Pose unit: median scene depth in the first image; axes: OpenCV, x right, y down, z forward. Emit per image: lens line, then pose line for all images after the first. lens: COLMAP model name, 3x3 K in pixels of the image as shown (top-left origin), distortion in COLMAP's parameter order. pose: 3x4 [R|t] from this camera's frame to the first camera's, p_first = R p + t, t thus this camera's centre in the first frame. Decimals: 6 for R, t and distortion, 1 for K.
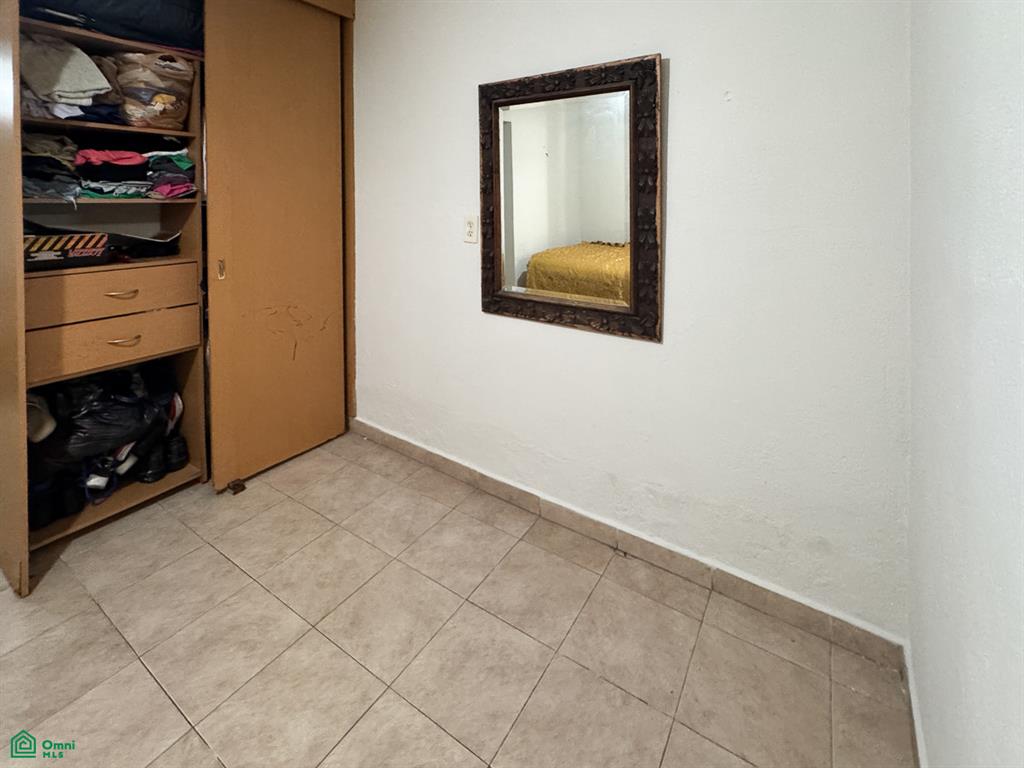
lens RADIAL K [[449.8, 0, 488.2], [0, 449.8, 384.1], [0, 0, 1]] dist [-0.000373, 0.000467]
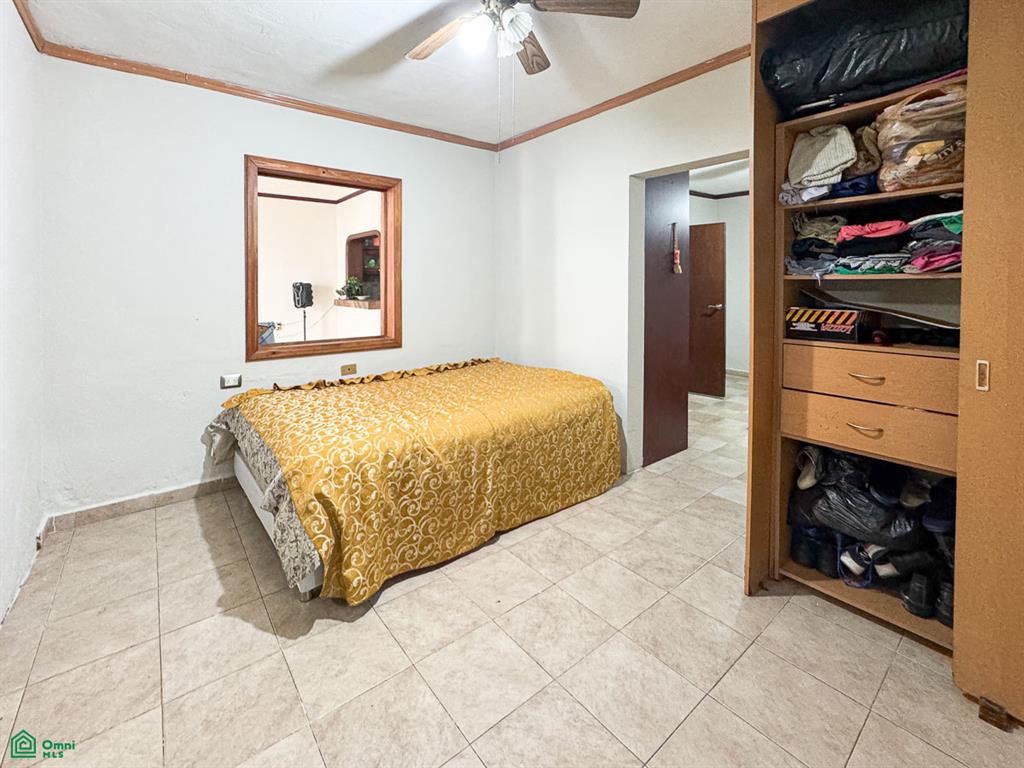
lens RADIAL K [[449.8, 0, 488.2], [0, 449.8, 384.1], [0, 0, 1]] dist [-0.000373, 0.000467]
pose [[-0.296539, 0.206950, -0.932328, 0.280663], [-0.361432, 0.879307, 0.310139, -0.233255], [0.883986, 0.428942, -0.185950, 0.613506]]
